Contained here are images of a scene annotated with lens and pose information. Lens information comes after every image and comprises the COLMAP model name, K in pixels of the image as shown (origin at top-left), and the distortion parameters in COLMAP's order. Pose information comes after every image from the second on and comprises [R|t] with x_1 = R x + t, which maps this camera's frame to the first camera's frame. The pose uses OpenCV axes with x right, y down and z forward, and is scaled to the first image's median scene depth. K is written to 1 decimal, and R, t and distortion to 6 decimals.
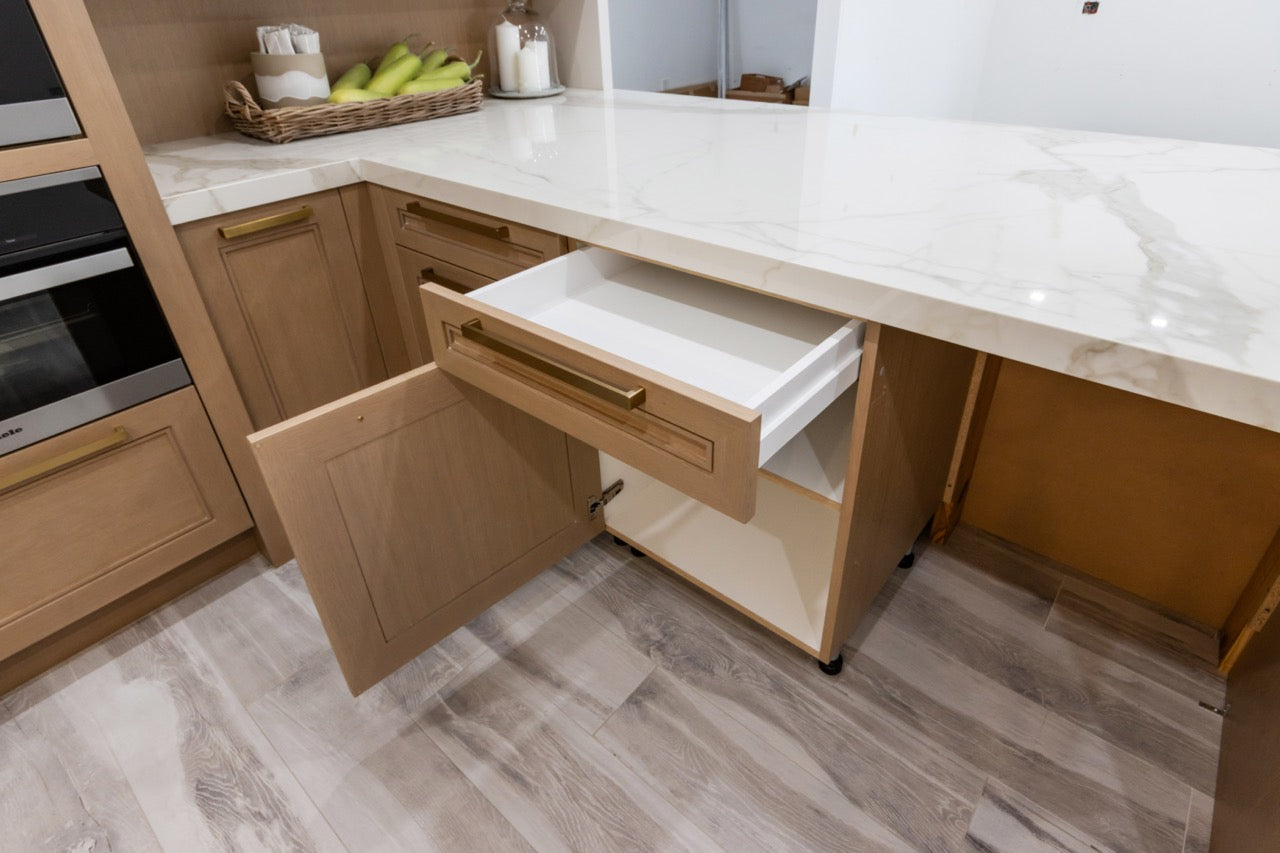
lens RADIAL K [[677.1, 0, 657.9], [0, 677.1, 364.2], [0, 0, 1]] dist [0.005136, -0.002174]
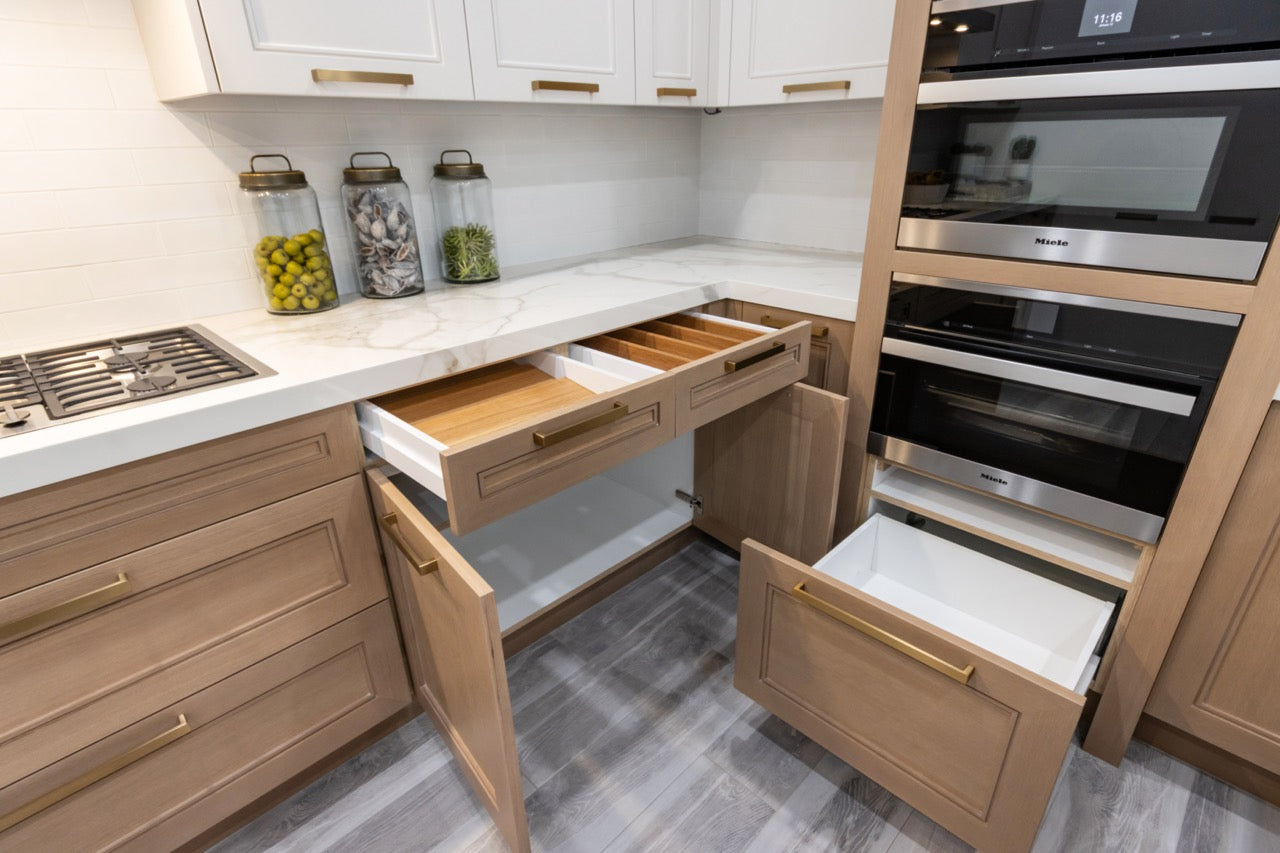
lens RADIAL K [[646.0, 0, 638.1], [0, 646.0, 435.3], [0, 0, 1]] dist [0.004319, -0.001309]
pose [[-0.090248, 0.437897, -0.894484, 0.076863], [-0.479025, 0.768346, 0.424476, -0.100345], [0.873150, 0.466788, 0.140422, 0.159798]]
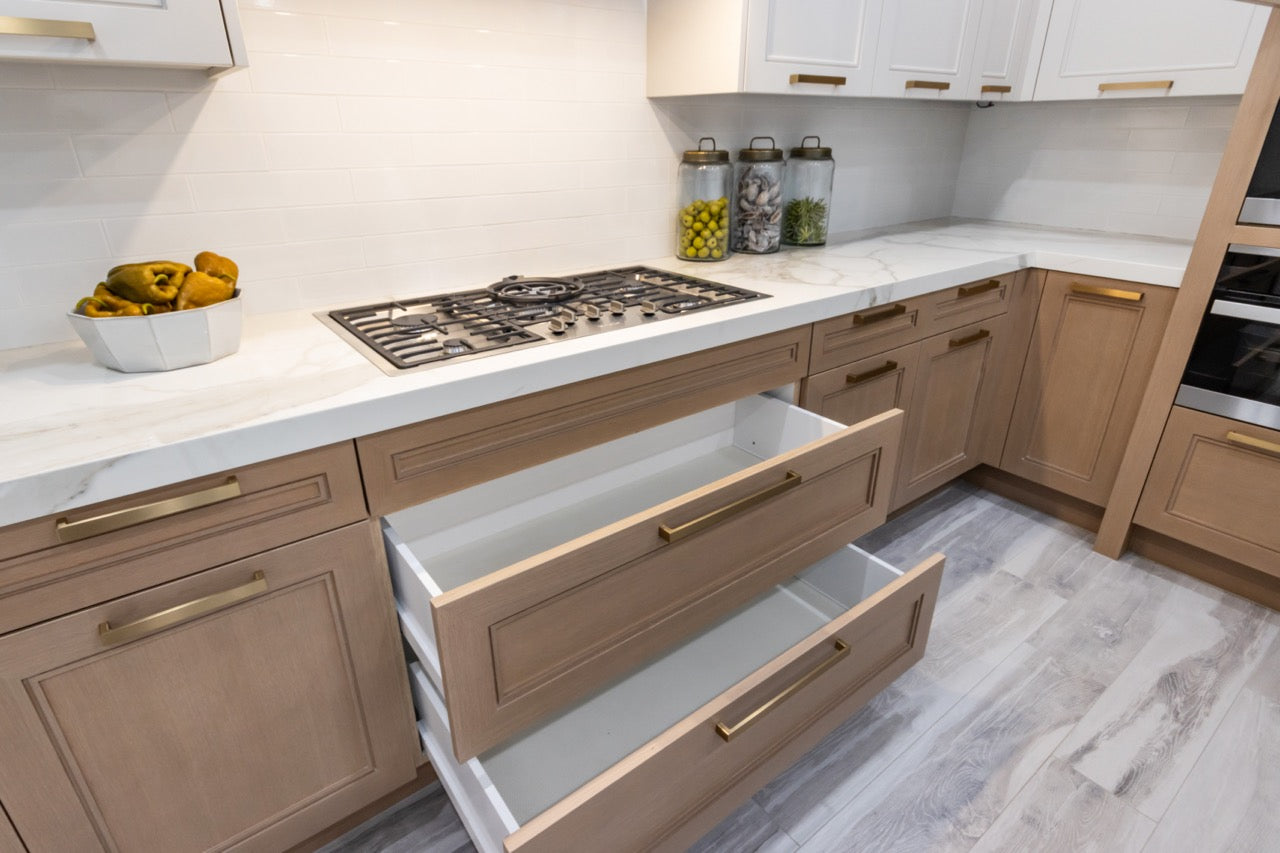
lens RADIAL K [[650.6, 0, 615.2], [0, 650.6, 421.9], [0, 0, 1]] dist [0.001603, -0.001919]
pose [[-0.247080, 0.418312, -0.874052, 0.400114], [-0.472966, 0.735209, 0.485563, 0.093259], [0.845727, 0.533370, 0.016192, -0.192961]]
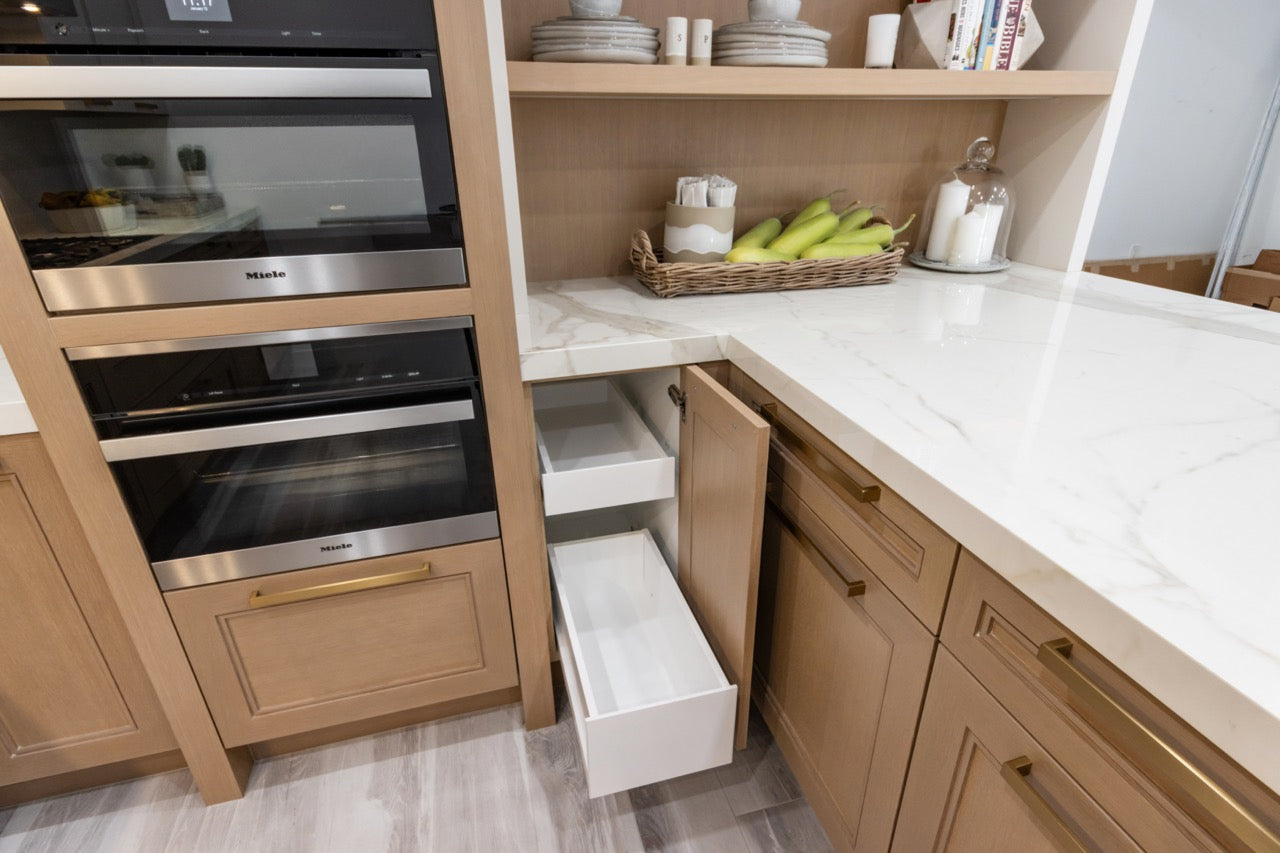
lens RADIAL K [[640.0, 0, 642.2], [0, 640.0, 427.2], [0, 0, 1]] dist [0.006372, -0.001053]
pose [[0.819740, 0.252637, -0.514005, -0.079524], [-0.289857, 0.957035, 0.008123, -0.149608], [0.493973, 0.142329, 0.857749, 0.246280]]
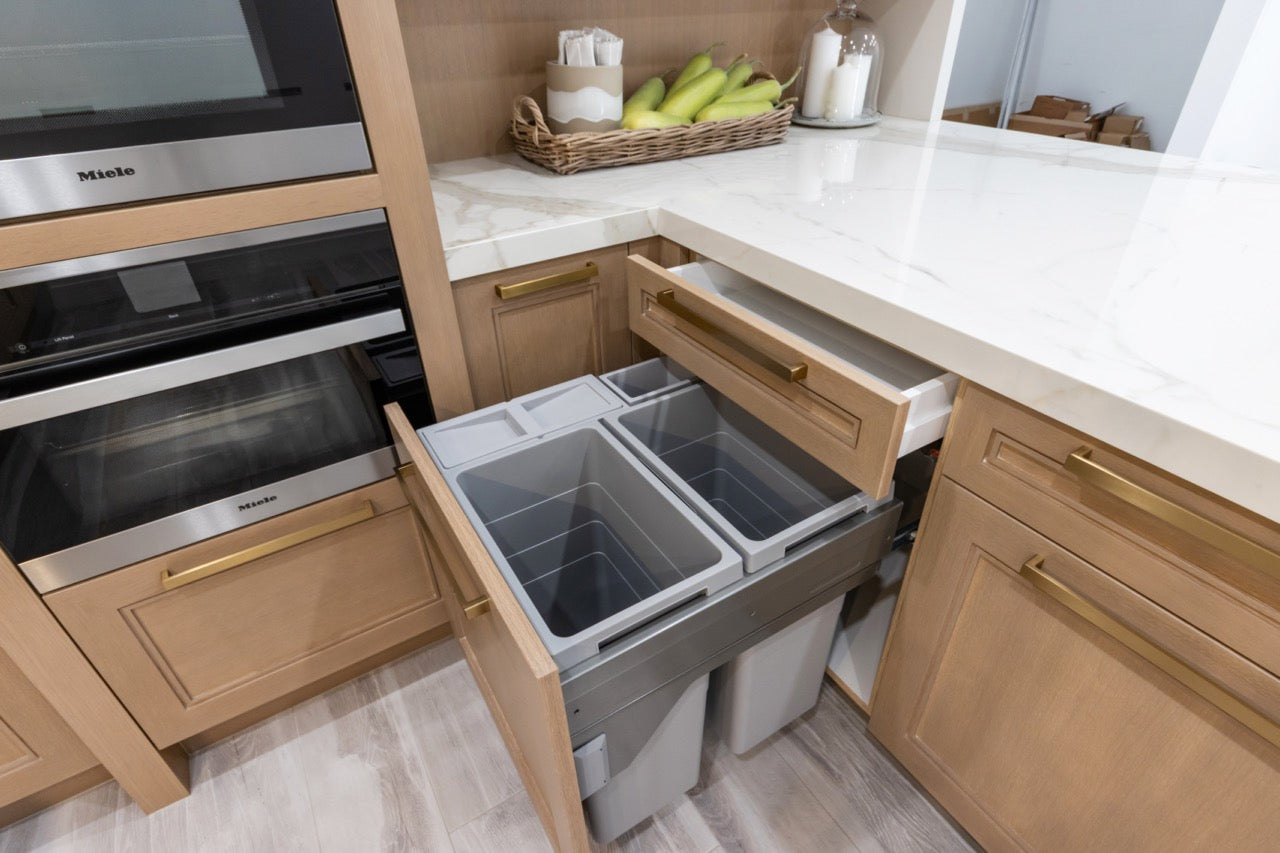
lens RADIAL K [[654.4, 0, 636.5], [0, 654.4, 423.5], [0, 0, 1]] dist [0.007157, -0.001201]
pose [[0.947475, 0.181417, -0.263397, -0.193520], [-0.159977, 0.981953, 0.100871, -0.114075], [0.276944, -0.053436, 0.959399, 0.214896]]
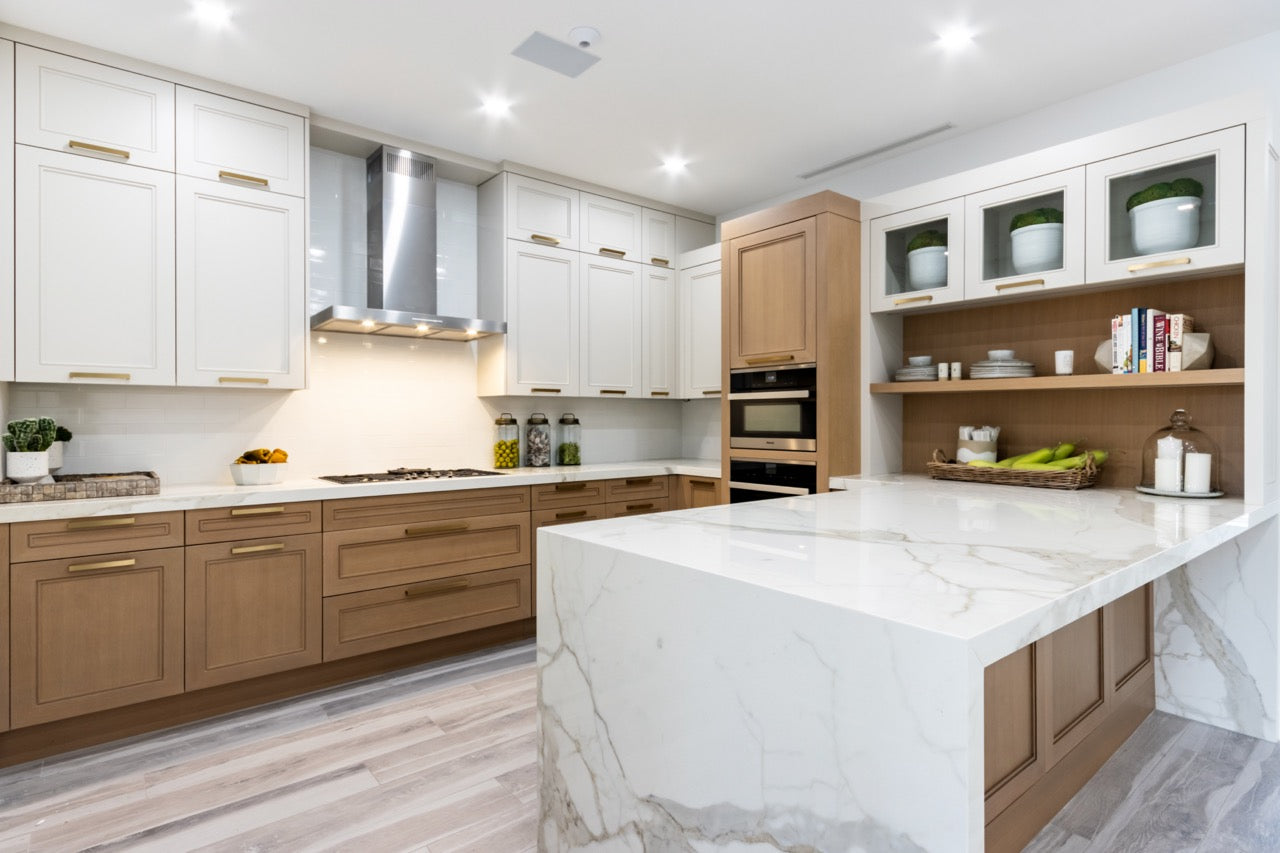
lens RADIAL K [[662.2, 0, 619.8], [0, 662.2, 421.5], [0, 0, 1]] dist [0.000243, 0.000492]
pose [[-0.214731, 0.027564, -0.976284, 1.450620], [-0.478728, 0.868314, 0.129810, -0.277651], [0.851299, 0.495249, -0.173258, 0.470655]]
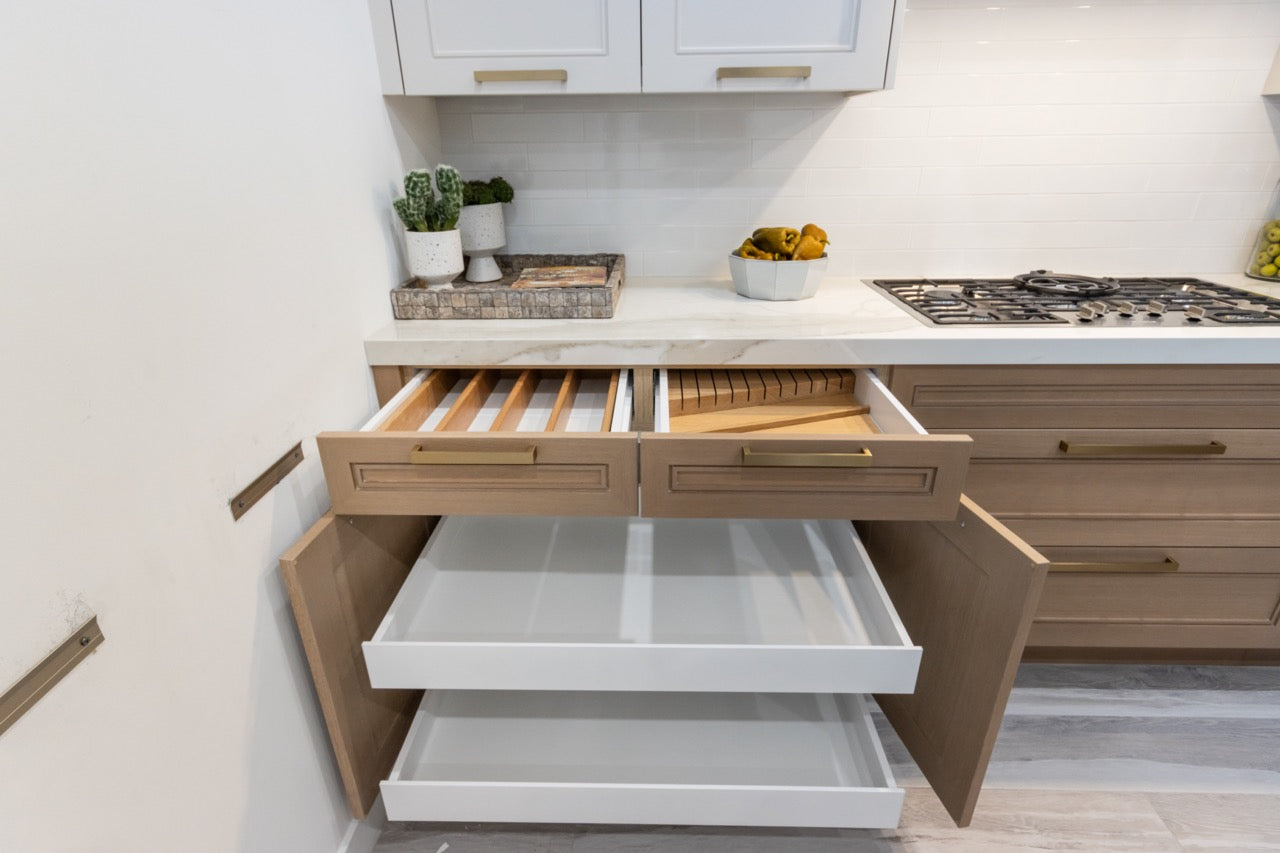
lens RADIAL K [[629.7, 0, 633.4], [0, 629.7, 441.9], [0, 0, 1]] dist [0.002794, -0.000183]
pose [[-0.789238, 0.293368, -0.539479, 0.639283], [-0.278677, 0.611732, 0.740353, 0.074917], [0.547213, 0.734655, -0.401048, -0.171182]]
